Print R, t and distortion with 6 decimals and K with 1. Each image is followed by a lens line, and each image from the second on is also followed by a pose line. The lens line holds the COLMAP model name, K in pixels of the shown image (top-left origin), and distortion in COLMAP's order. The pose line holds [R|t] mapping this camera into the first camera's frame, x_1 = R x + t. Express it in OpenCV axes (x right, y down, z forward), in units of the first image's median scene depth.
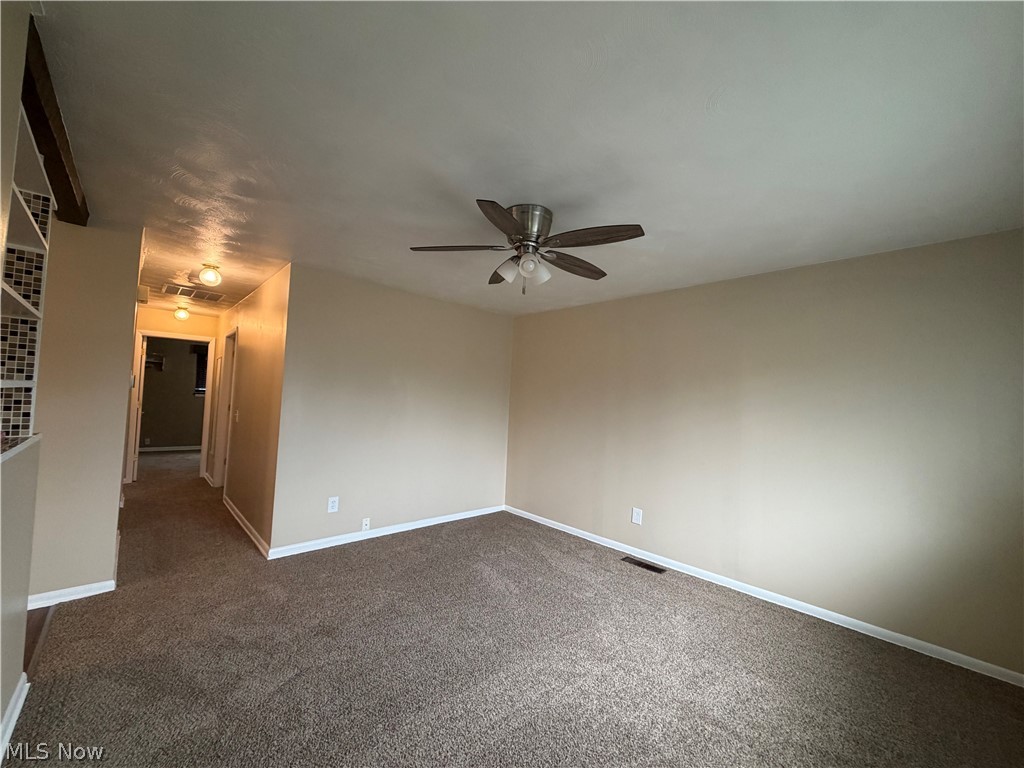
lens RADIAL K [[406.5, 0, 504.8], [0, 406.5, 381.5], [0, 0, 1]] dist [0.001605, -0.000770]
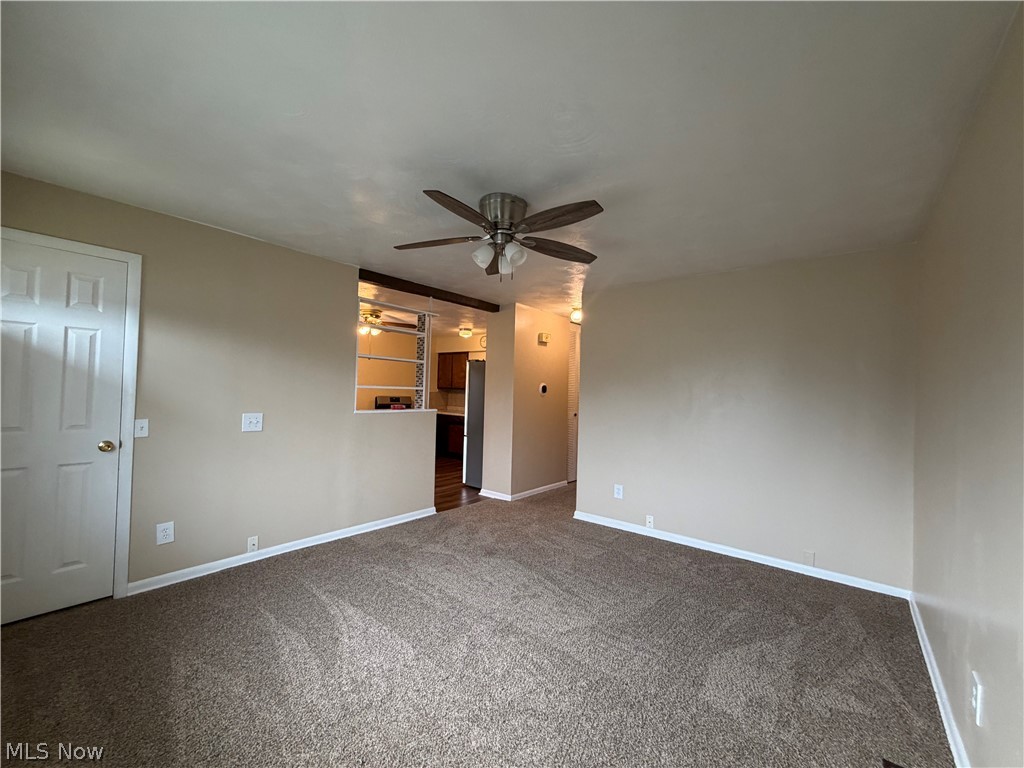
lens RADIAL K [[406.5, 0, 505.6], [0, 406.5, 383.3], [0, 0, 1]] dist [0.001605, -0.000770]
pose [[0.133000, -0.051280, -0.989789, 0.668225], [0.033197, 0.998331, -0.047262, 0.045115], [0.990560, -0.026572, 0.134480, 0.543891]]
